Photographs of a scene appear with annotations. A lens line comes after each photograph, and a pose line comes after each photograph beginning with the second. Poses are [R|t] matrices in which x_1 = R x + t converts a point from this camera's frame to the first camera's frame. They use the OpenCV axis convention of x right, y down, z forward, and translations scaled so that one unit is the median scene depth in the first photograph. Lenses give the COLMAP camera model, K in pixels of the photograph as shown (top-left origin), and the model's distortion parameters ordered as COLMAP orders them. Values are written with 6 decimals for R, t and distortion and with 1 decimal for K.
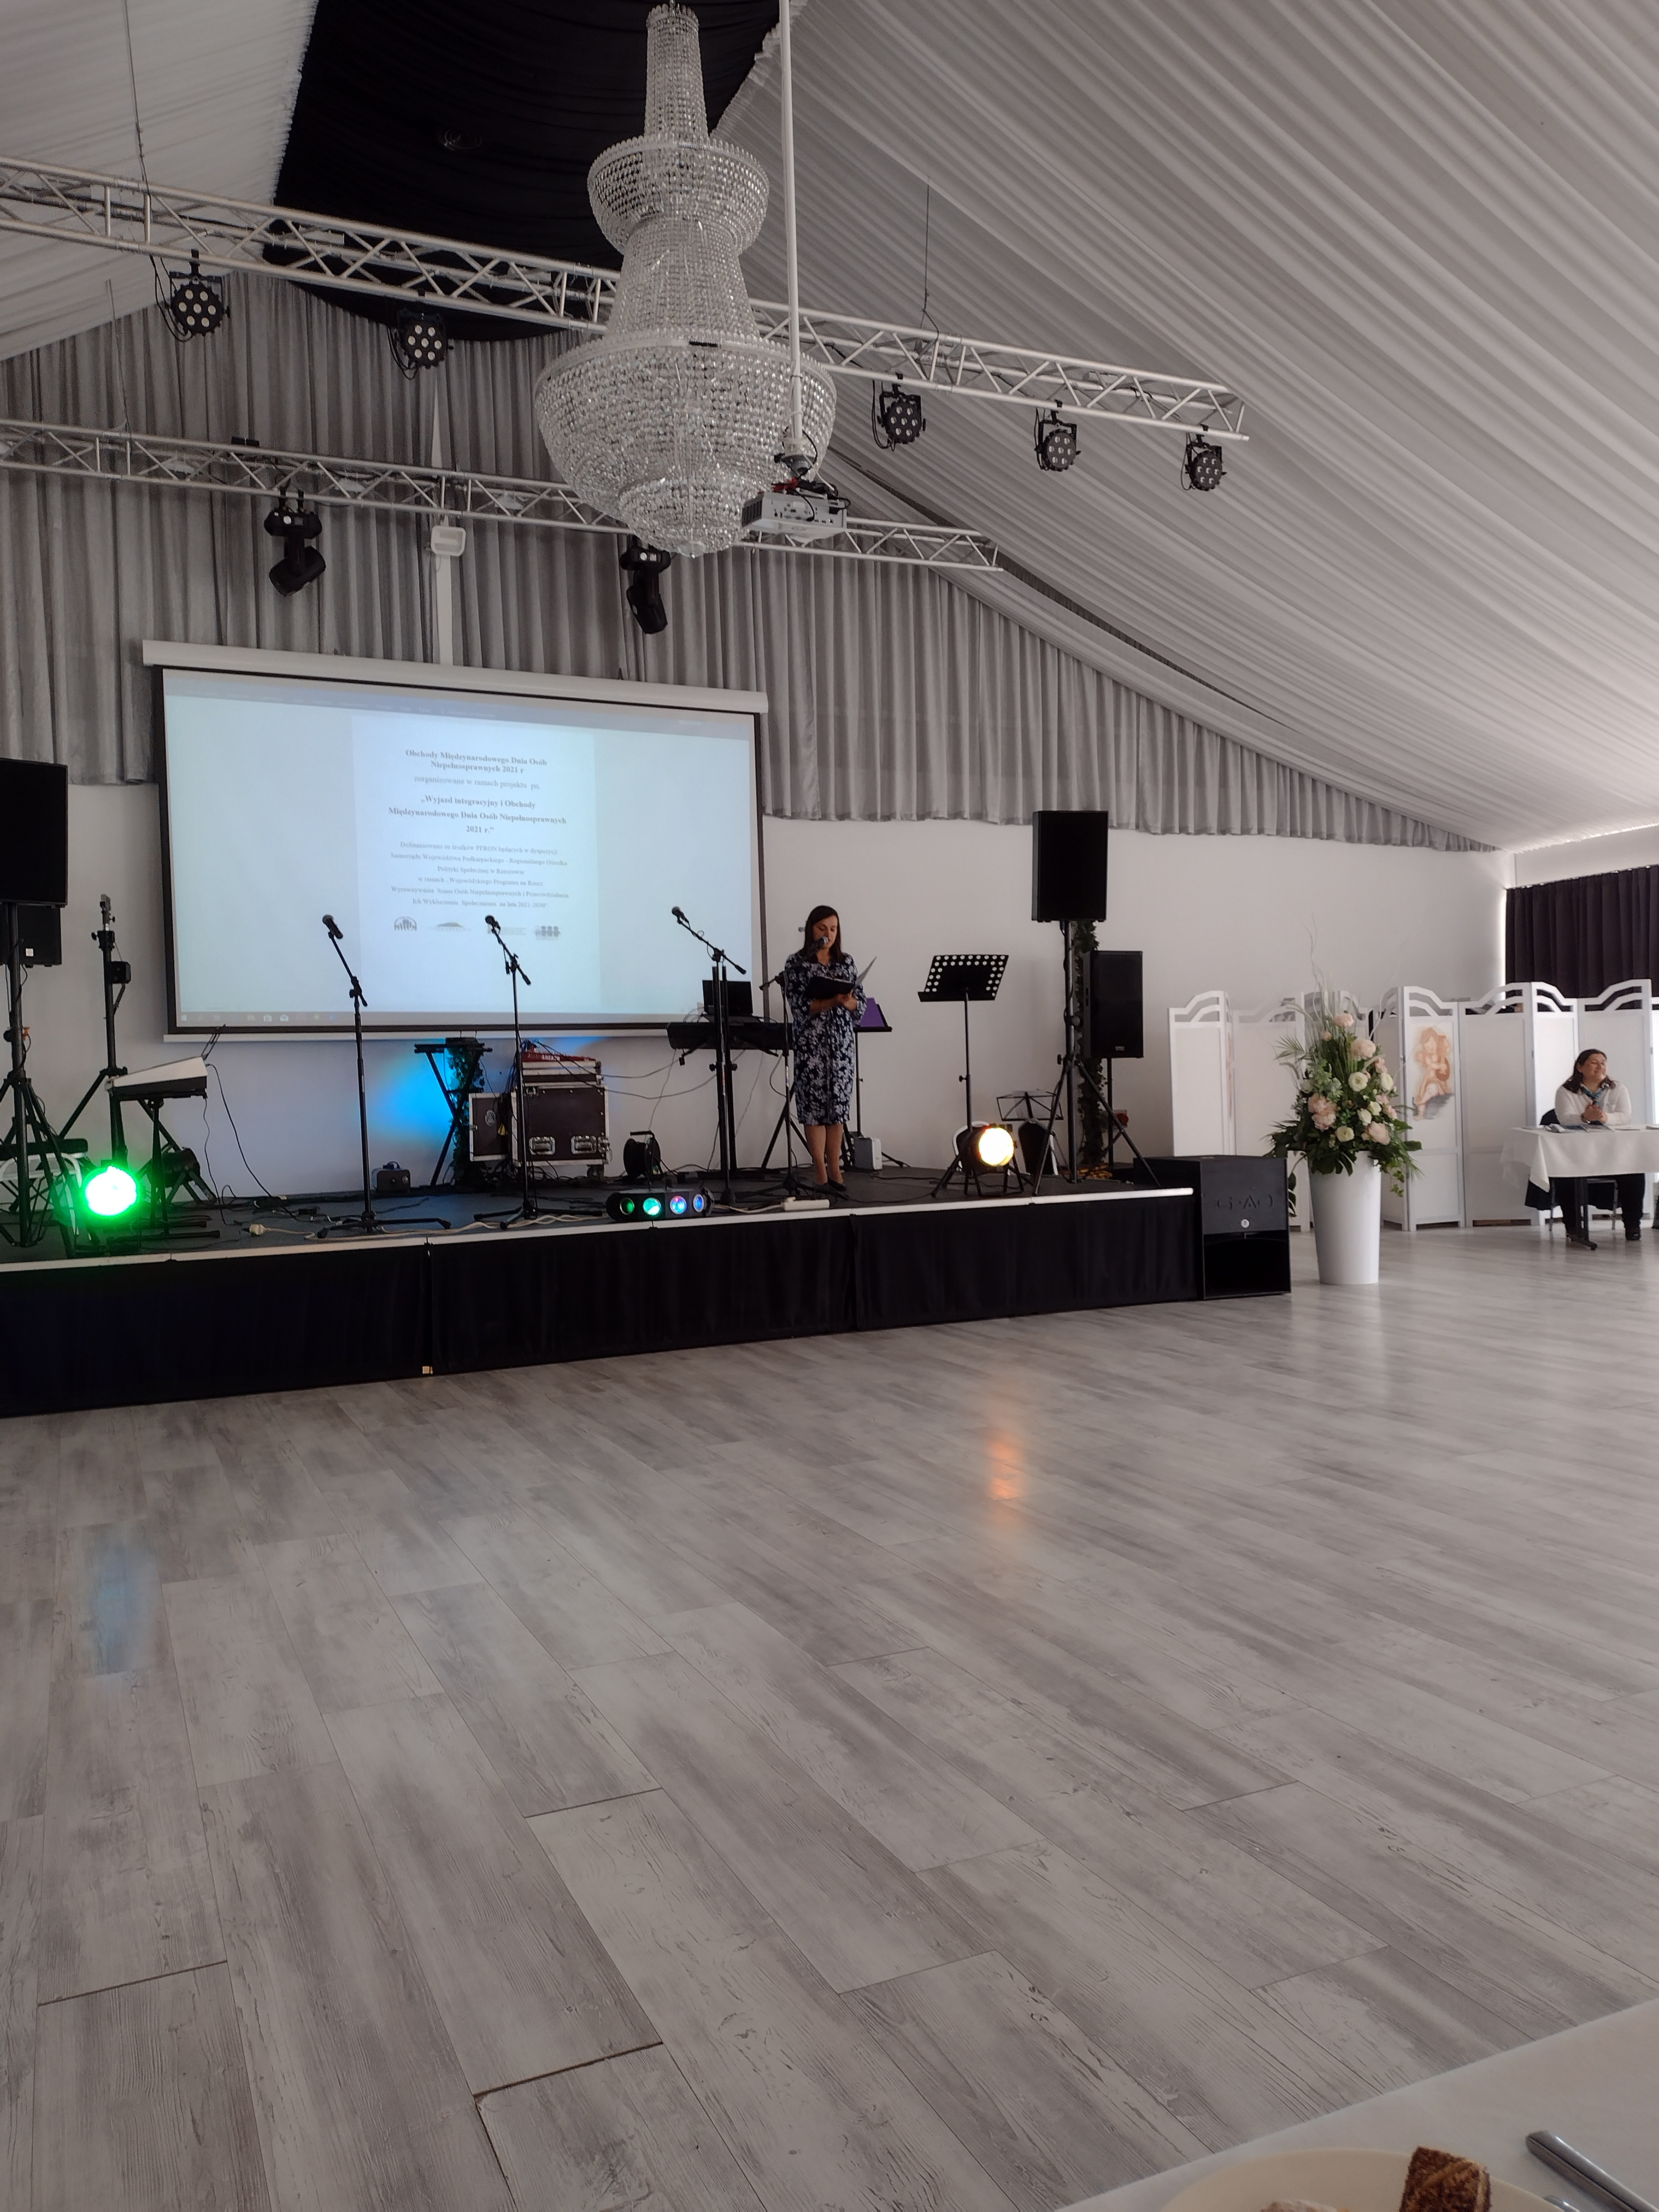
lens RADIAL K [[1692.3, 0, 855.4], [0, 1692.3, 1107.0], [0, 0, 1]] dist [0.100451, -0.168563]
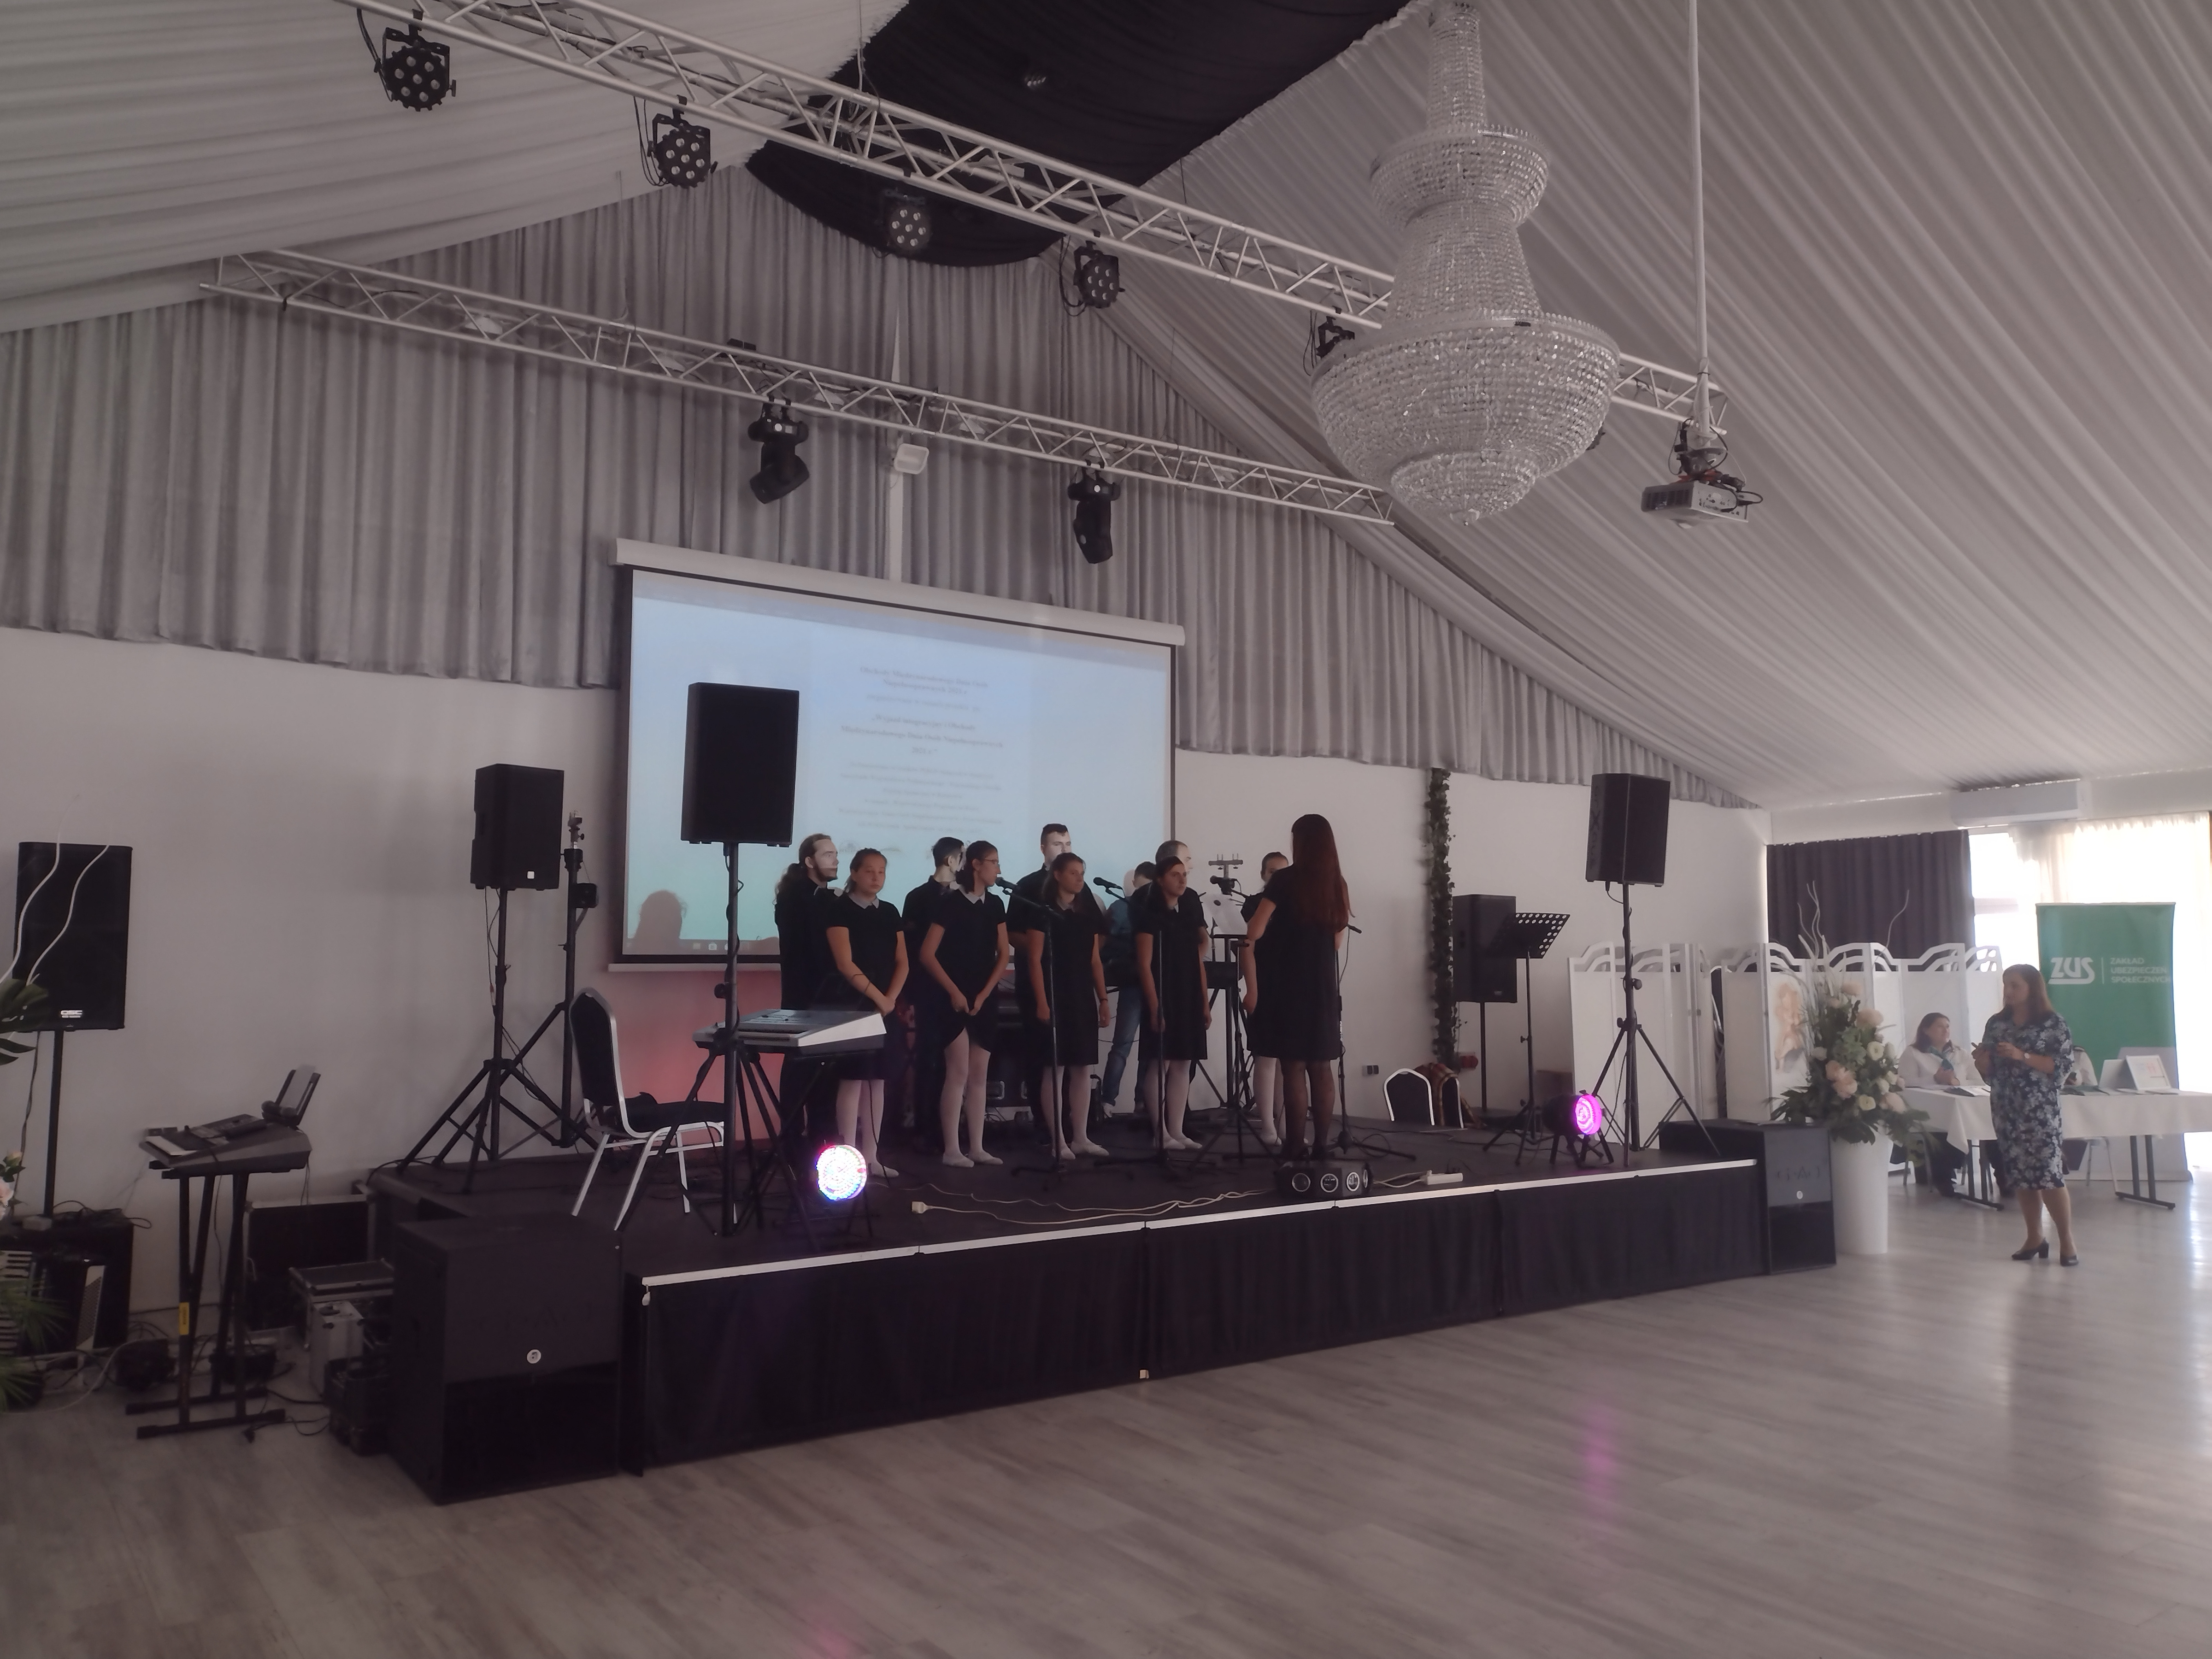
lens RADIAL K [[1692.3, 0, 1102.1], [0, 1692.3, 782.7], [0, 0, 1]] dist [0.100451, -0.168563]
pose [[0.981035, 0.048472, 0.187674, -0.313756], [-0.024182, 0.991269, -0.129617, -0.025862], [-0.192318, 0.122621, 0.973642, 0.062073]]
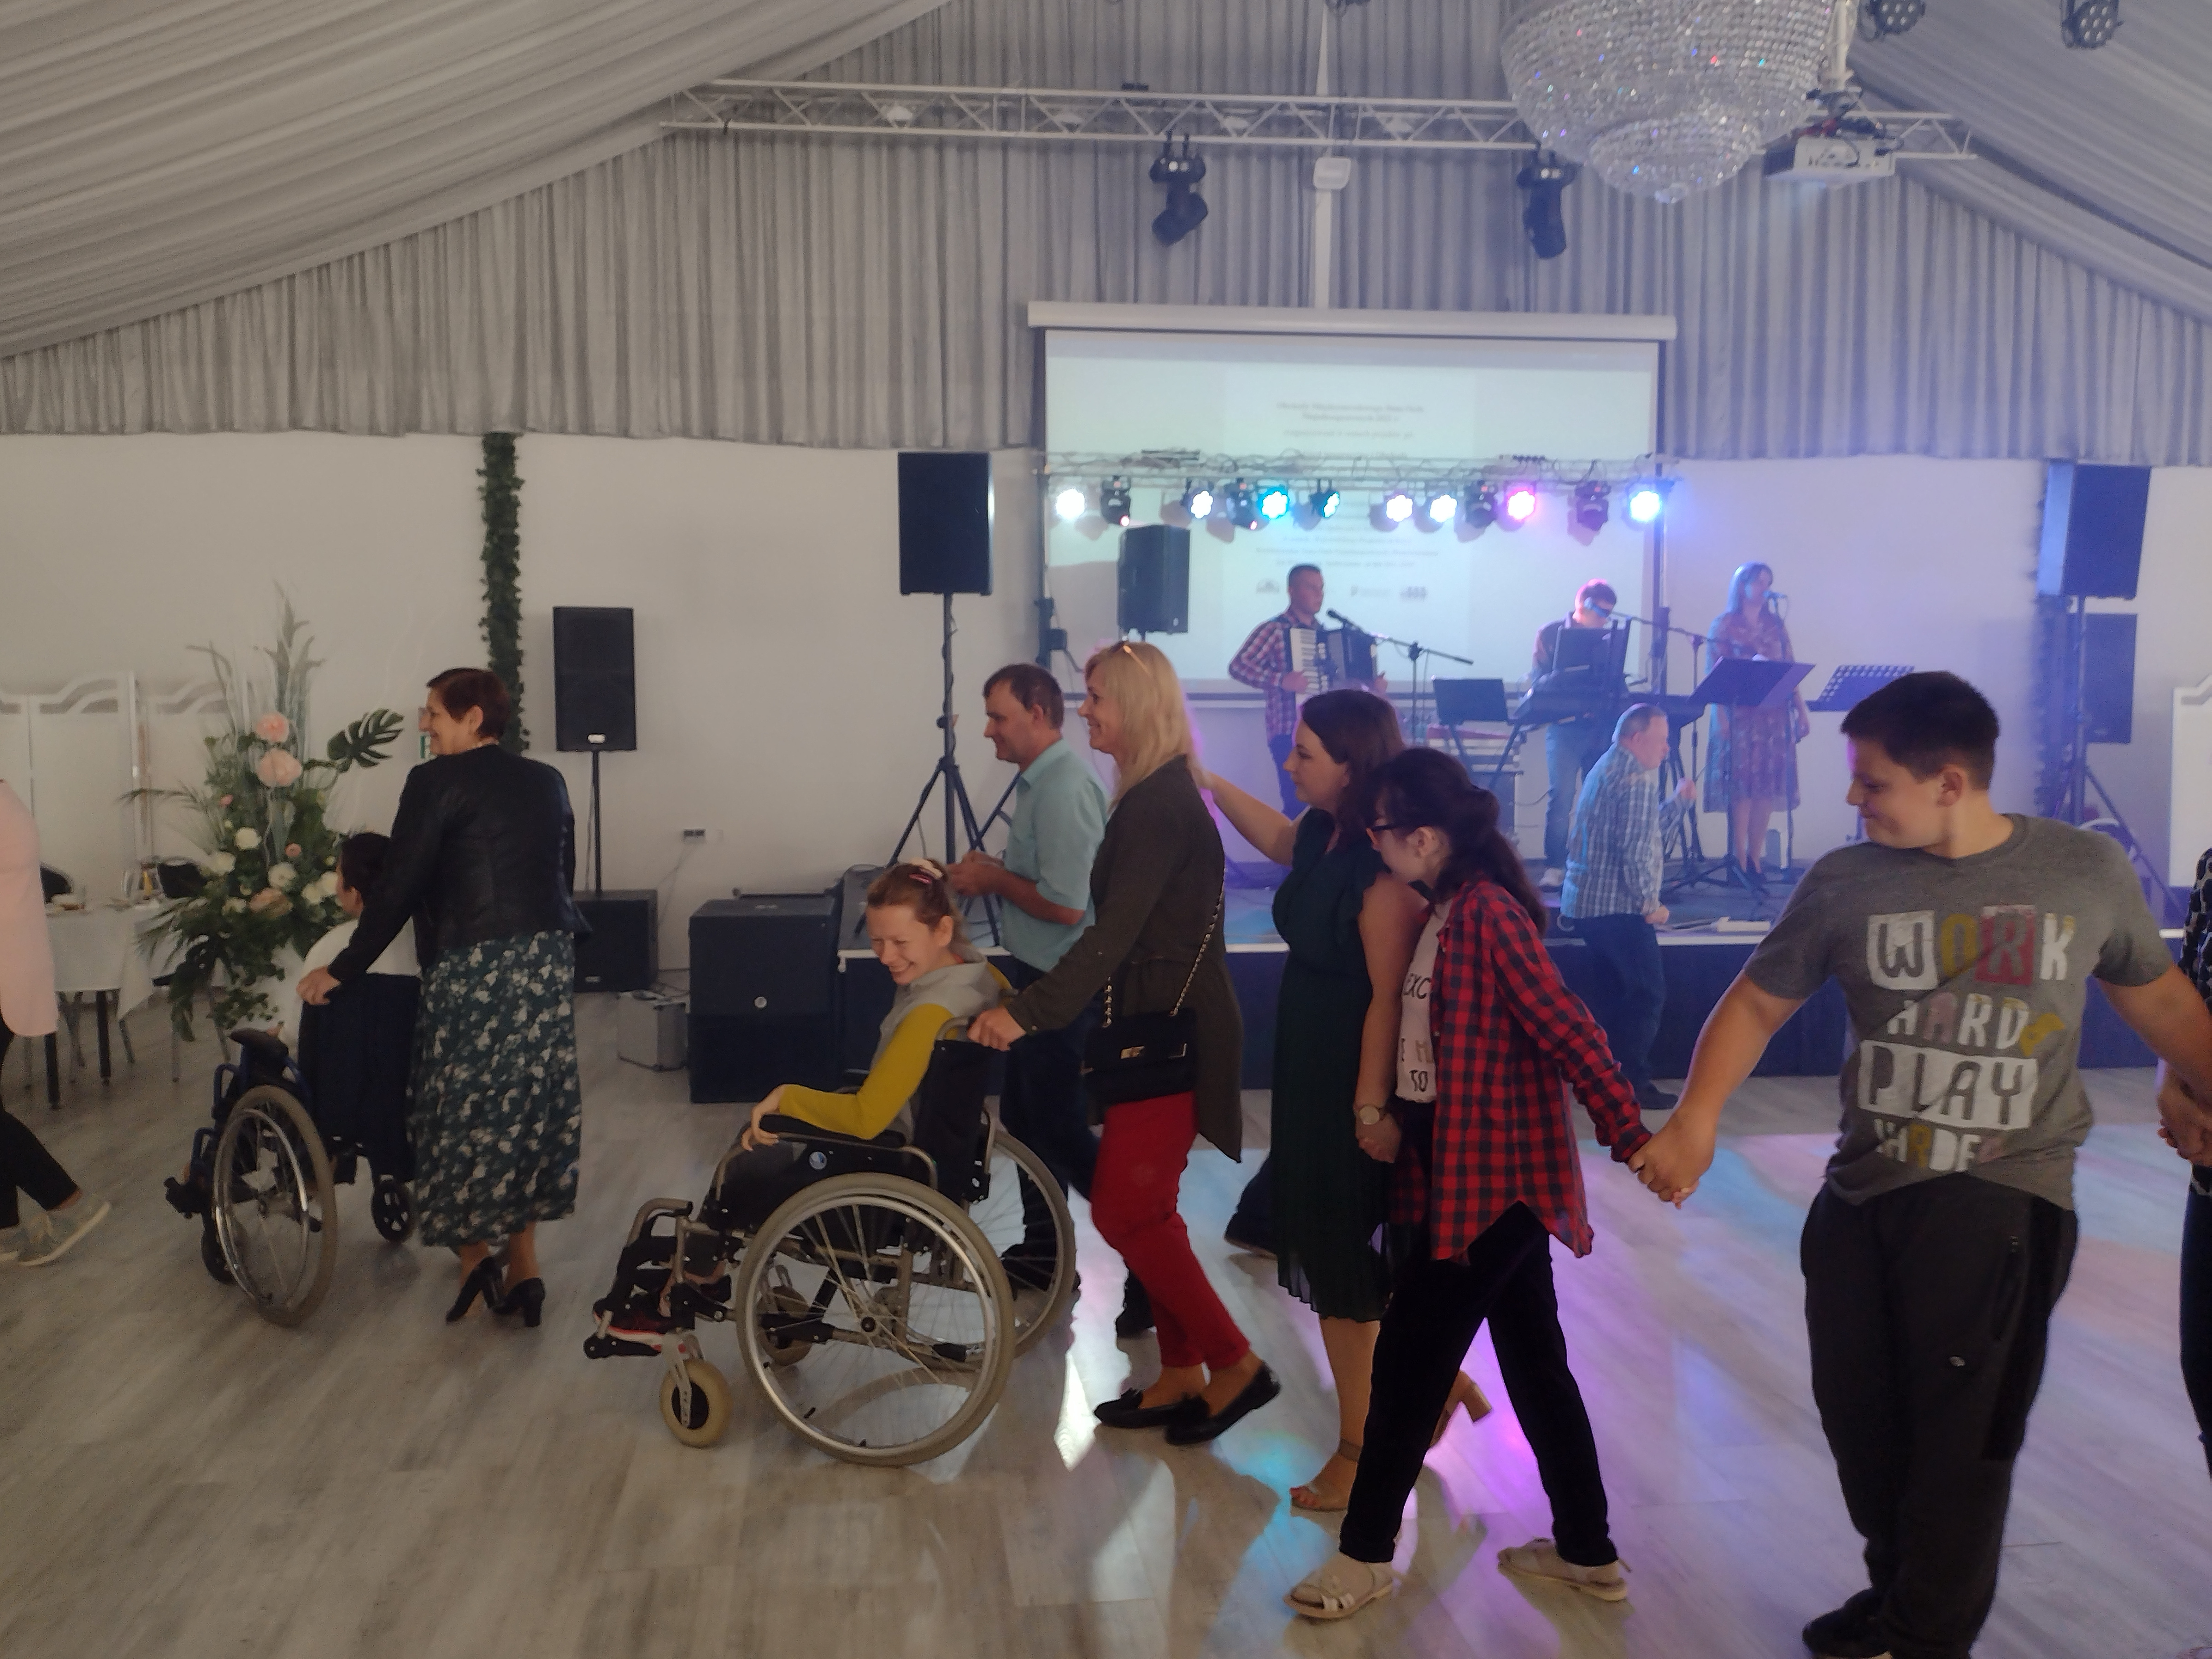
lens RADIAL K [[1814.9, 0, 1067.5], [0, 1814.9, 822.3], [0, 0, 1]] dist [0.068050, -0.094060]
pose [[0.952445, 0.043578, -0.301577, -0.060918], [-0.028089, 0.998063, 0.055511, -0.029846], [0.303412, -0.044400, 0.951825, -0.008460]]
